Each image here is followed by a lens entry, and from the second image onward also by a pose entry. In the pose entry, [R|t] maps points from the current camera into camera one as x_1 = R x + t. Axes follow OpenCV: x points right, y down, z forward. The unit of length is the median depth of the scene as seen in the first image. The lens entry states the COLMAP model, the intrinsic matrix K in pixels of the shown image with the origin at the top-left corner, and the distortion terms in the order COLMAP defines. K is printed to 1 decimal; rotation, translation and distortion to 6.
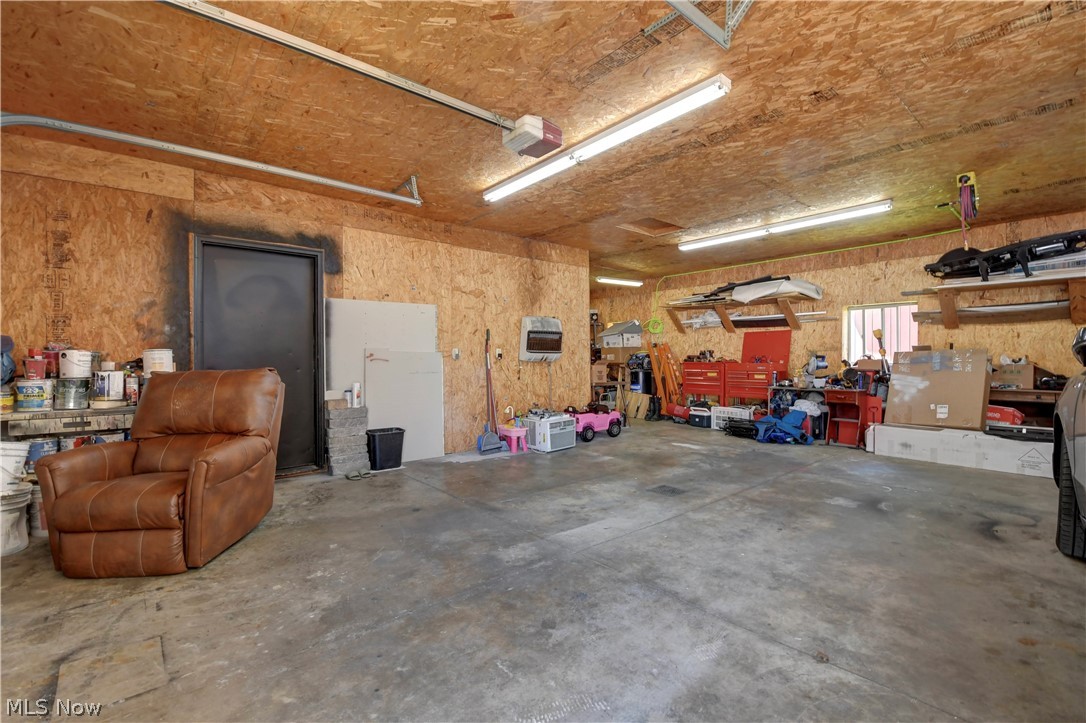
lens RADIAL K [[476.4, 0, 538.8], [0, 476.4, 358.4], [0, 0, 1]] dist [0.002424, -0.011381]
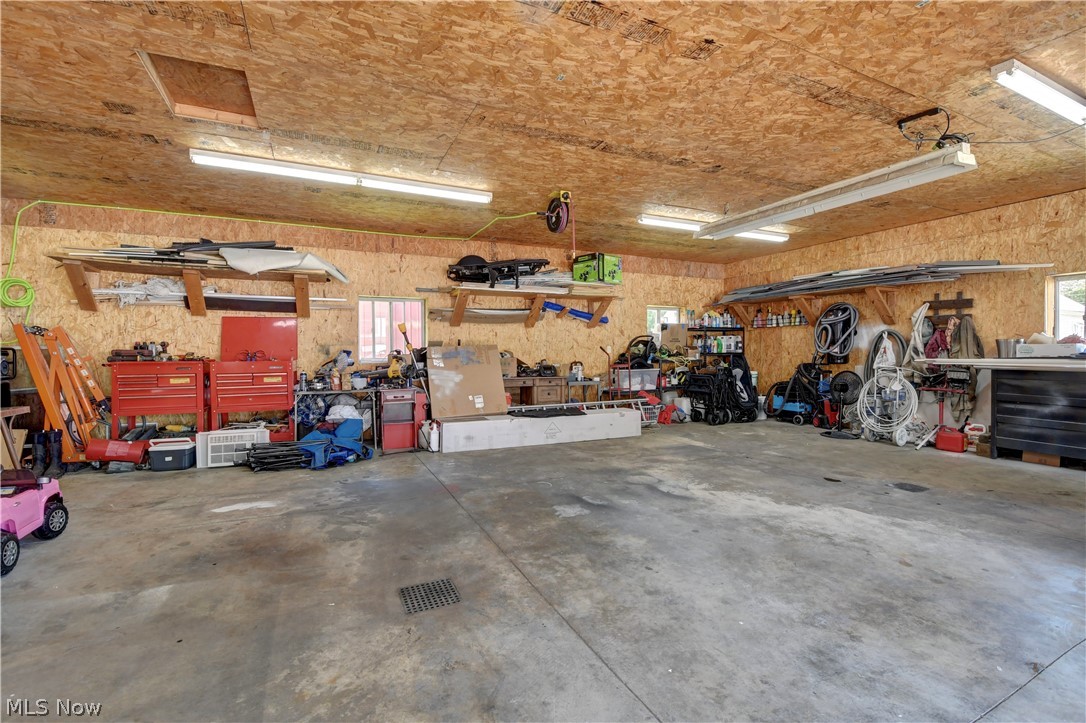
lens RADIAL K [[476.4, 0, 539.1], [0, 476.4, 355.7], [0, 0, 1]] dist [0.002424, -0.011381]
pose [[0.246390, -0.007679, 0.969140, -0.181699], [0.007217, 0.999955, 0.006089, 0.000517], [-0.969144, 0.005494, 0.246435, 0.595115]]
